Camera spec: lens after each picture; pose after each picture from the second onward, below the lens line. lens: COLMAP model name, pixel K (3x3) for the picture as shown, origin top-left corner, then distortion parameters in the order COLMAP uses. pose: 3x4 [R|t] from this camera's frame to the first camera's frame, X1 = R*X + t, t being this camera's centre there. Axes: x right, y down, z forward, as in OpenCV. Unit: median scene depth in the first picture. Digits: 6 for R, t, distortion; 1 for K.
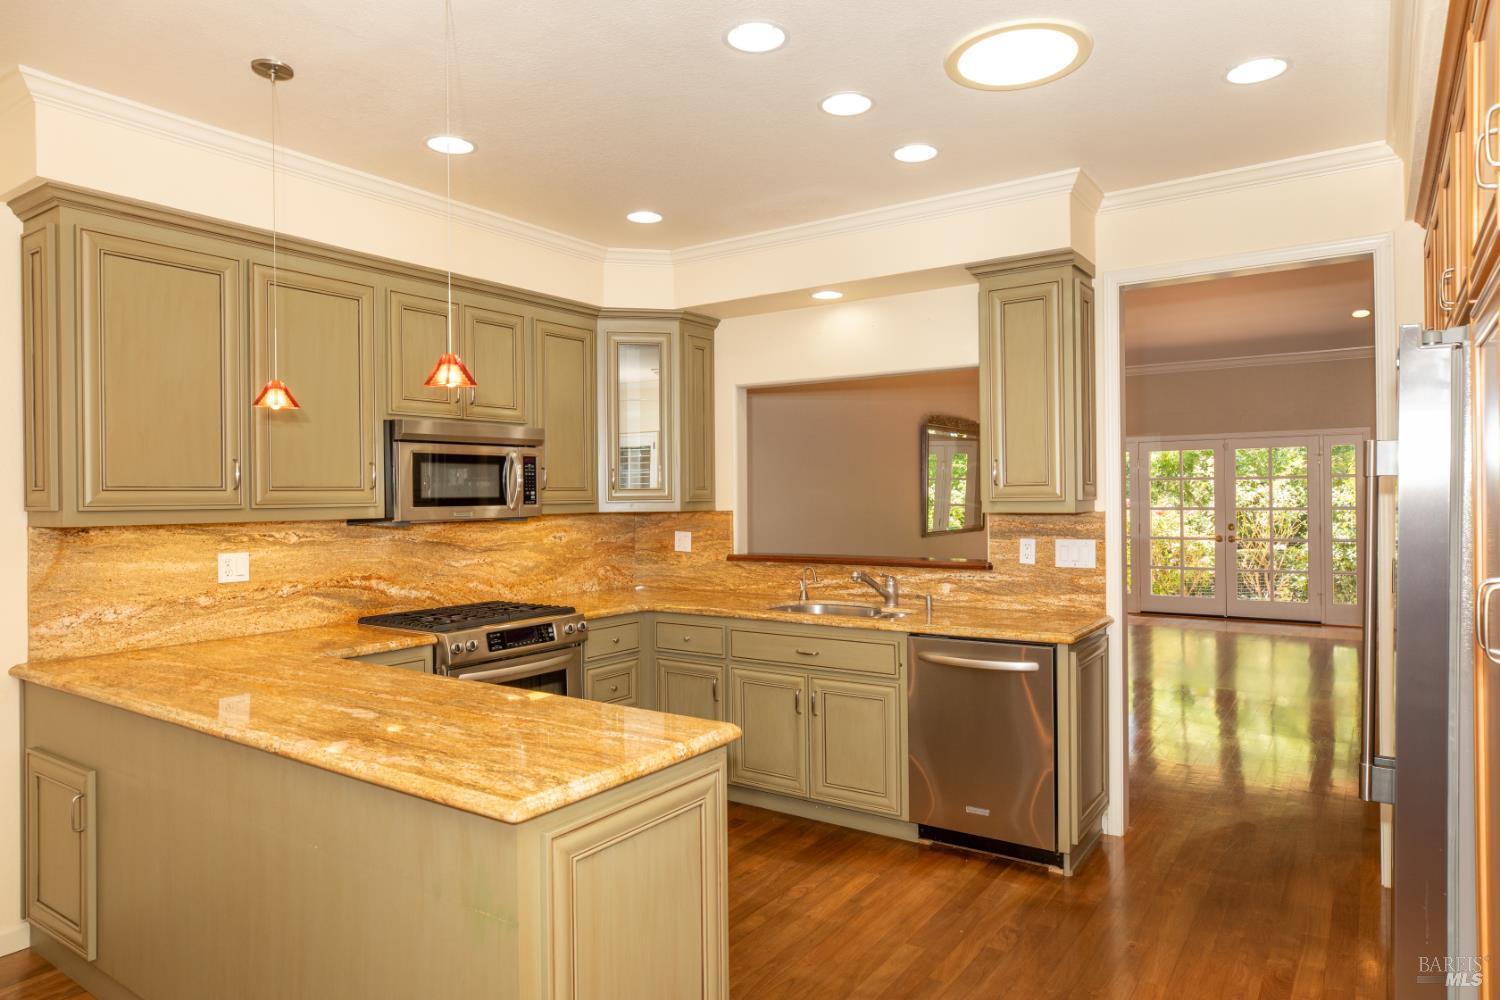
lens RADIAL K [[922.3, 0, 742.0], [0, 922.3, 500.1], [0, 0, 1]] dist [0.002253, 0.002033]
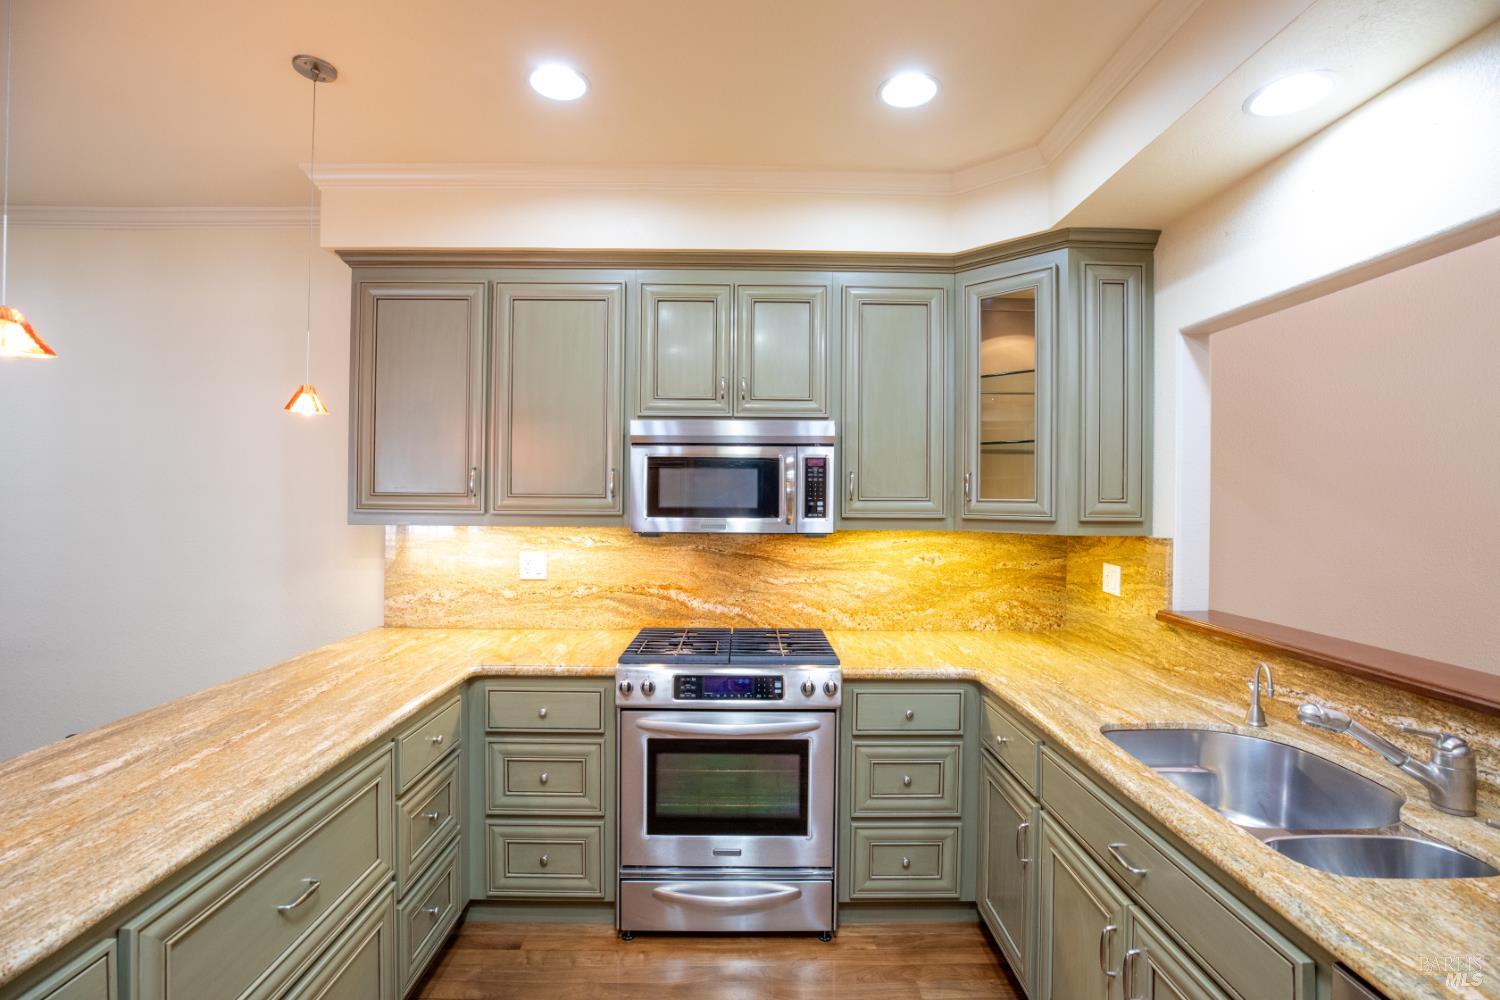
lens RADIAL K [[684.0, 0, 750.4], [0, 684.0, 498.3], [0, 0, 1]] dist [-0.044389, 0.012852]
pose [[0.589045, 0.015345, -0.807954, 0.238649], [-0.018629, 0.999812, 0.005407, -0.015998], [0.807885, 0.011867, 0.589220, 0.671255]]
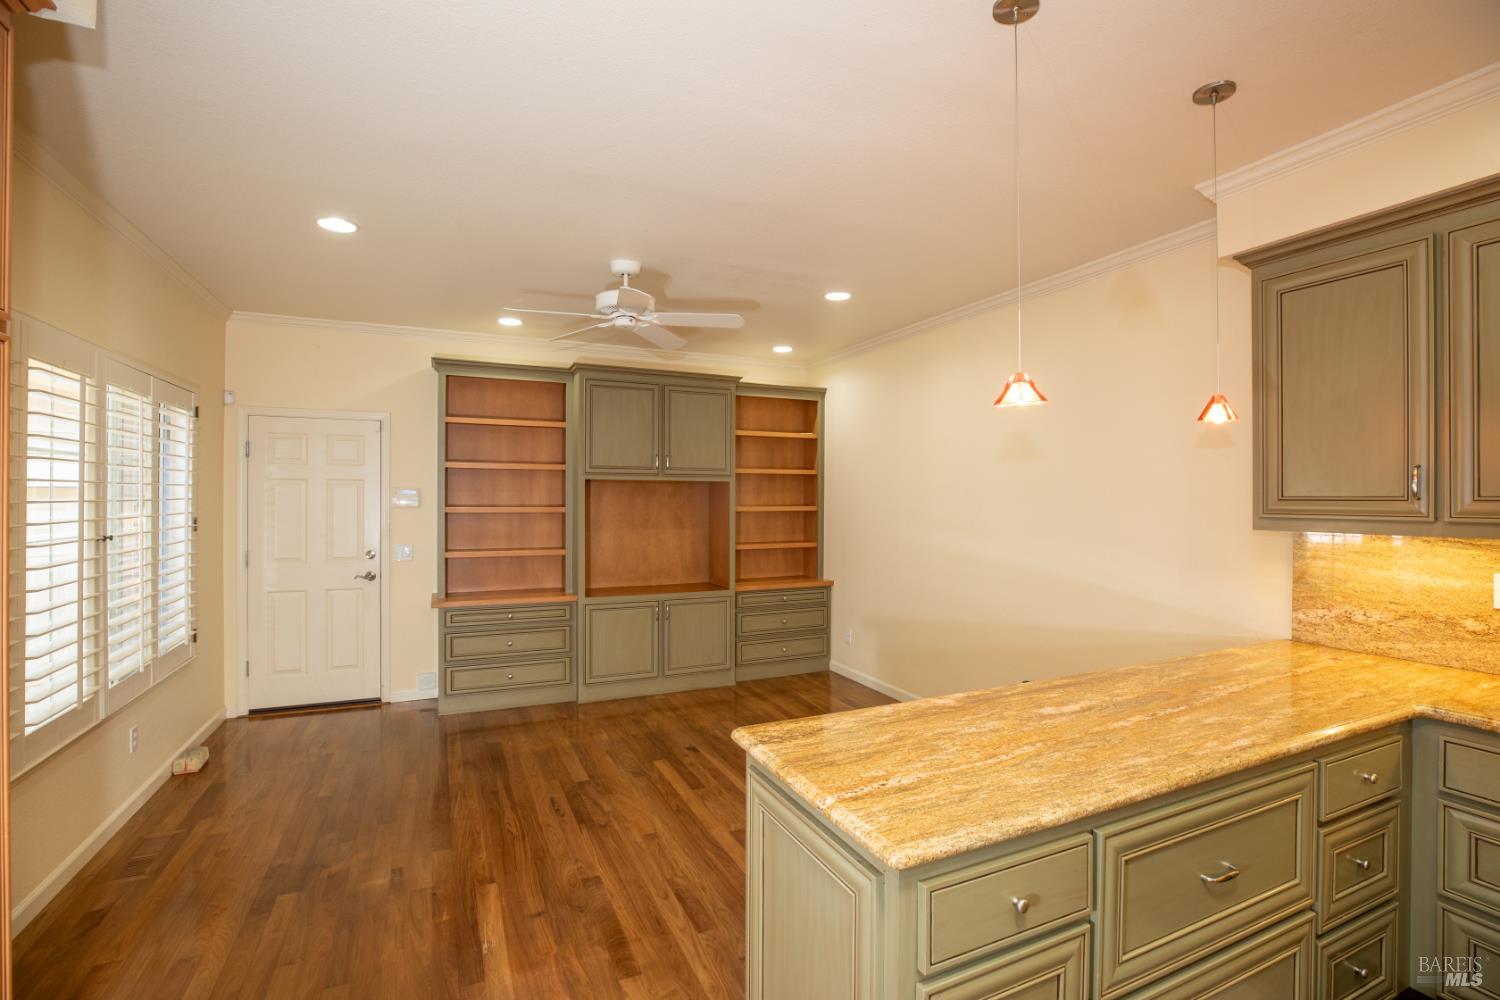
lens RADIAL K [[684.0, 0, 753.1], [0, 684.0, 497.8], [0, 0, 1]] dist [-0.044389, 0.012852]
pose [[-0.498699, 0.009108, -0.866727, 0.273392], [-0.000606, 0.999941, 0.010856, -0.016646], [0.866775, 0.005939, -0.498664, 0.645573]]
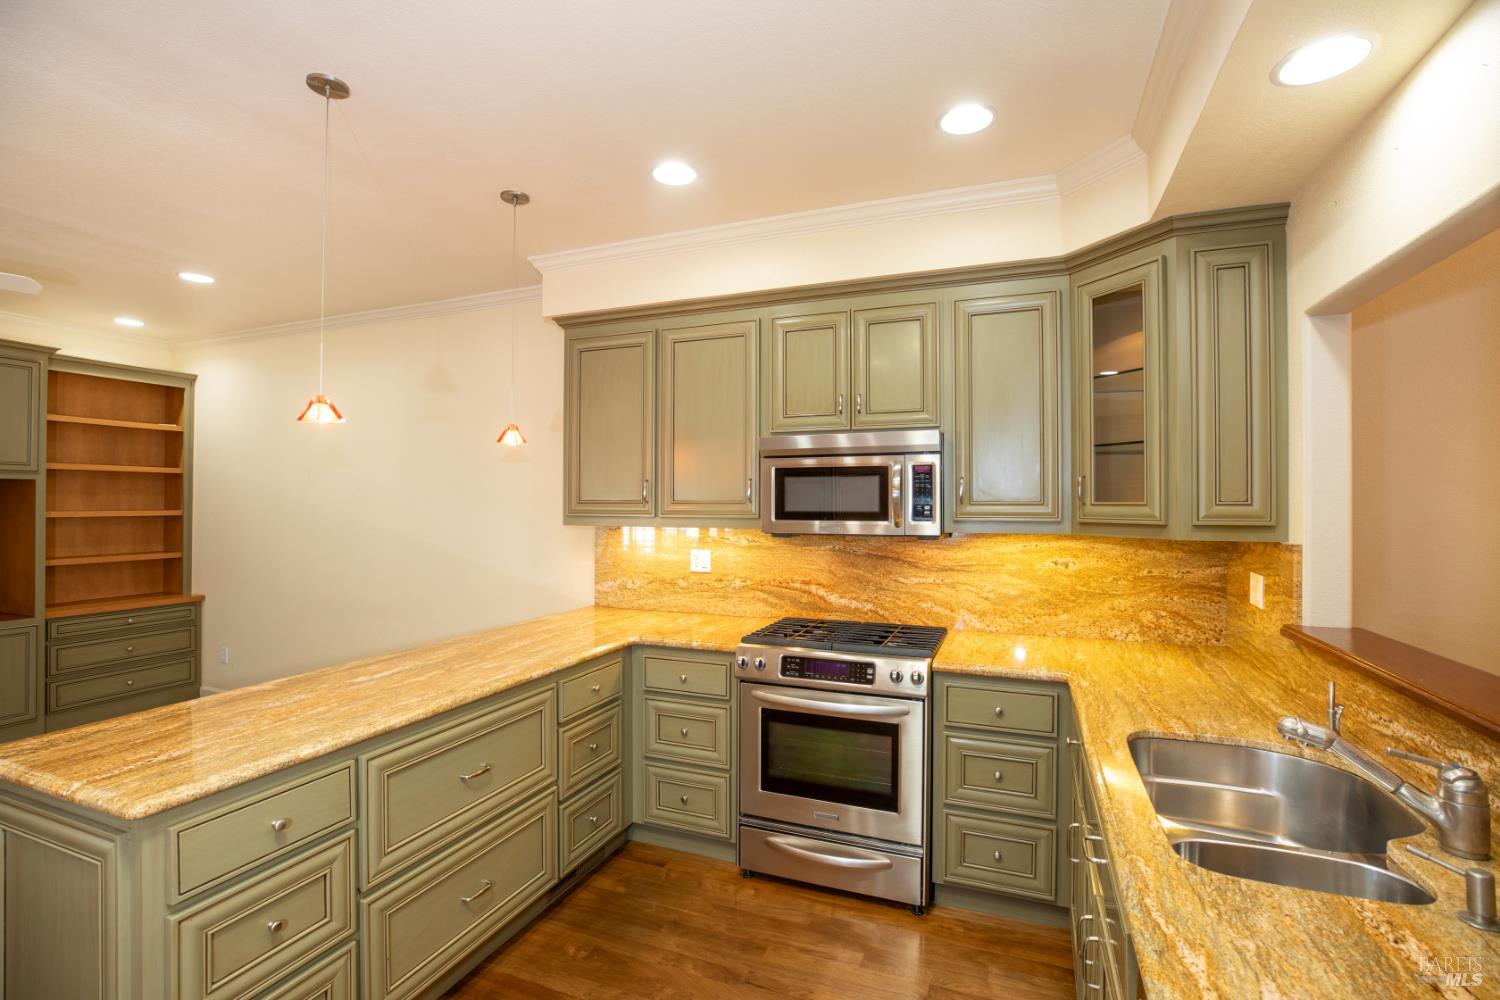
lens RADIAL K [[684.0, 0, 751.5], [0, 684.0, 498.1], [0, 0, 1]] dist [-0.044389, 0.012852]
pose [[0.235024, 0.004074, -0.971981, 0.384001], [-0.009523, 0.999953, 0.001888, -0.018025], [0.971943, 0.008812, 0.235052, 0.773445]]
